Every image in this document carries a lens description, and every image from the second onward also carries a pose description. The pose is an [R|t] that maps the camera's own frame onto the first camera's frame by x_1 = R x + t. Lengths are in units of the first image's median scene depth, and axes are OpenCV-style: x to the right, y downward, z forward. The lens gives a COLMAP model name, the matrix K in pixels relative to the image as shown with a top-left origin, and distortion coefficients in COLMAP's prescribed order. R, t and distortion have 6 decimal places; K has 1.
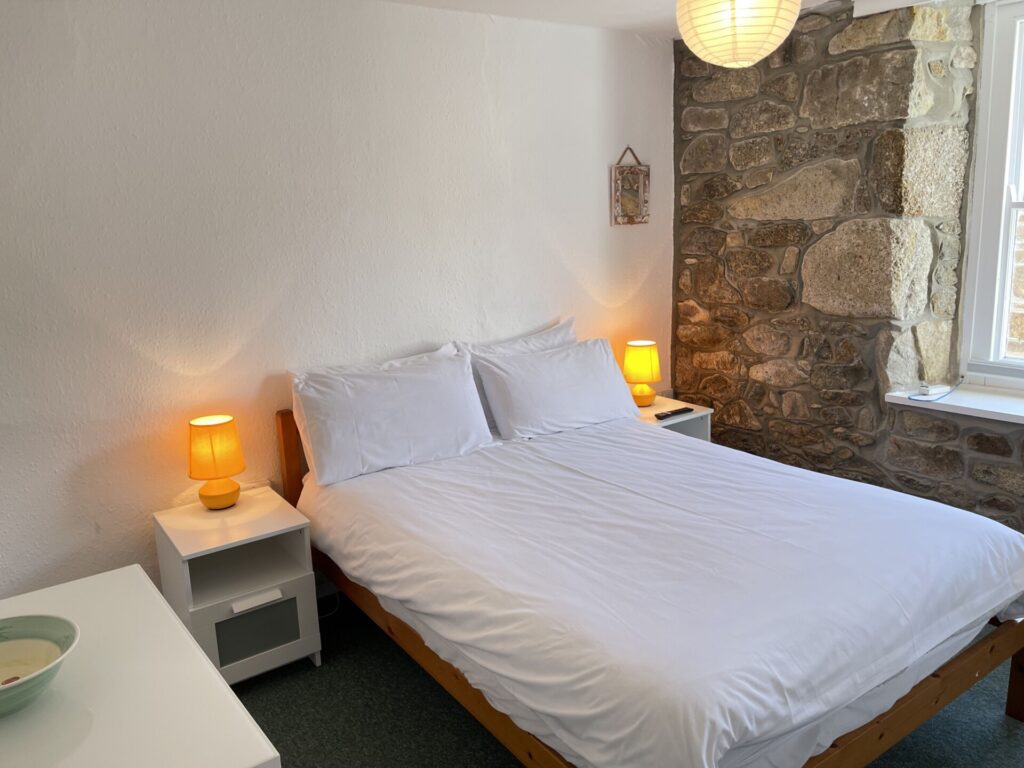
lens RADIAL K [[773.6, 0, 510.4], [0, 773.6, 380.7], [0, 0, 1]] dist [0.004634, -0.011129]
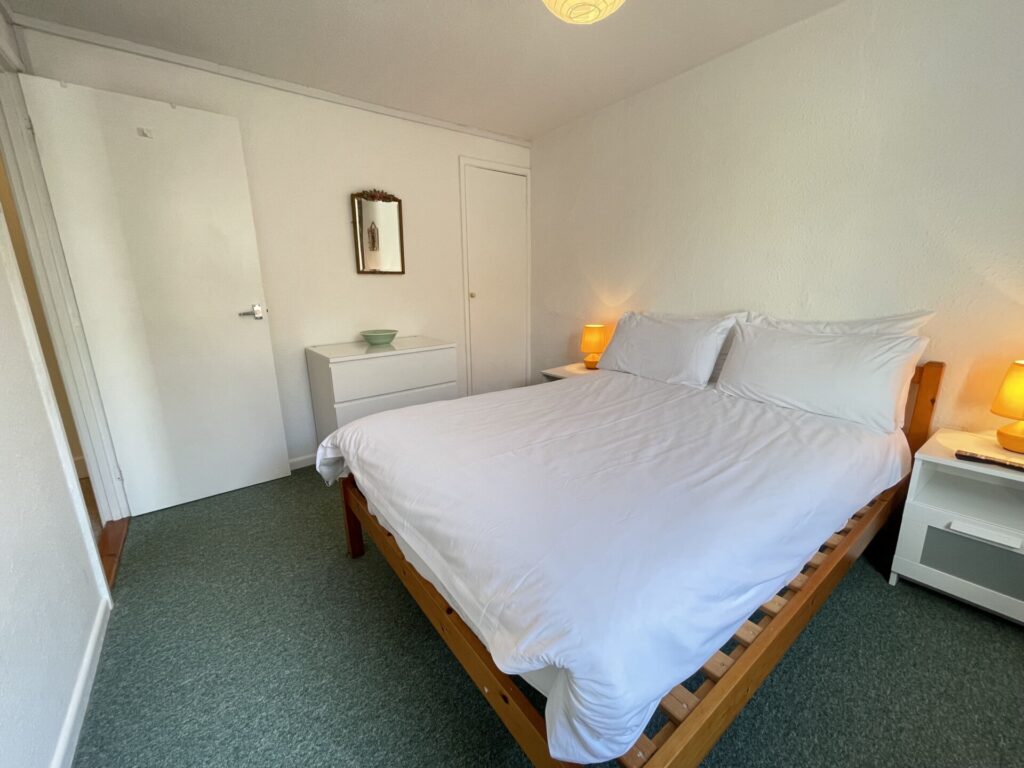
lens RADIAL K [[417.1, 0, 505.1], [0, 417.1, 381.3], [0, 0, 1]] dist [0.007879, -0.000426]
pose [[0.036236, 0.267480, -0.962882, 0.699239], [-0.205167, 0.944982, 0.254786, -0.042678], [0.978056, 0.188319, 0.089120, 0.679916]]
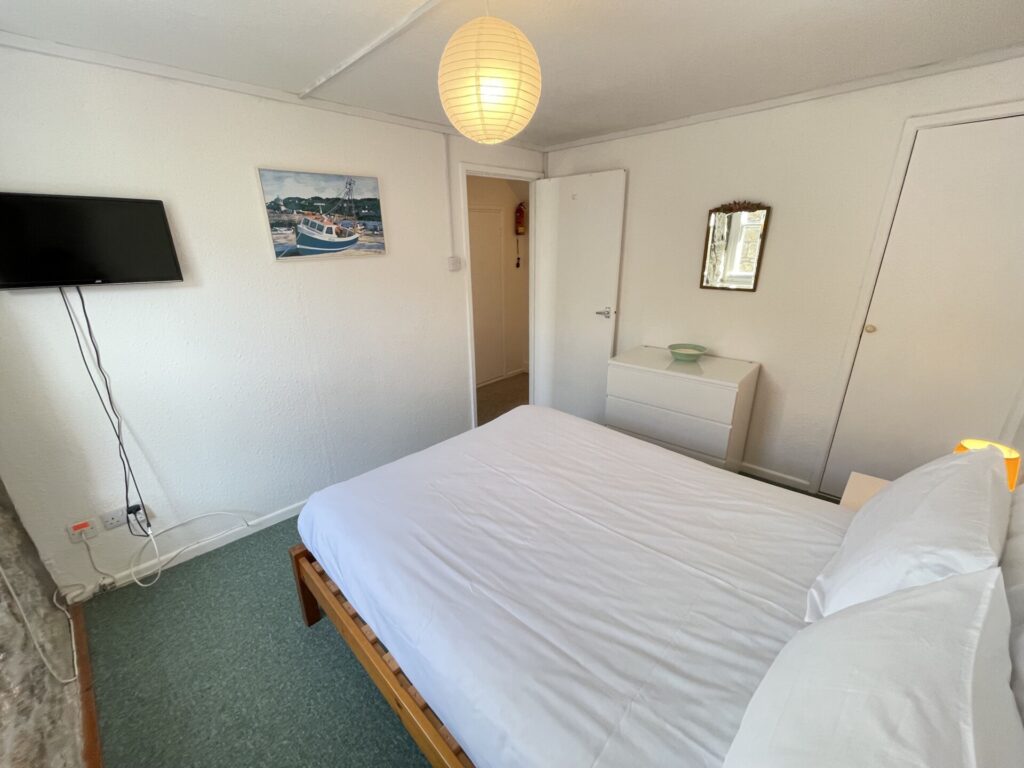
lens RADIAL K [[417.1, 0, 510.6], [0, 417.1, 387.2], [0, 0, 1]] dist [0.007879, -0.000426]
pose [[-0.981885, 0.110789, -0.153711, 0.294769], [0.011477, 0.844525, 0.535392, -0.303380], [0.189129, 0.523930, -0.830499, 1.253135]]
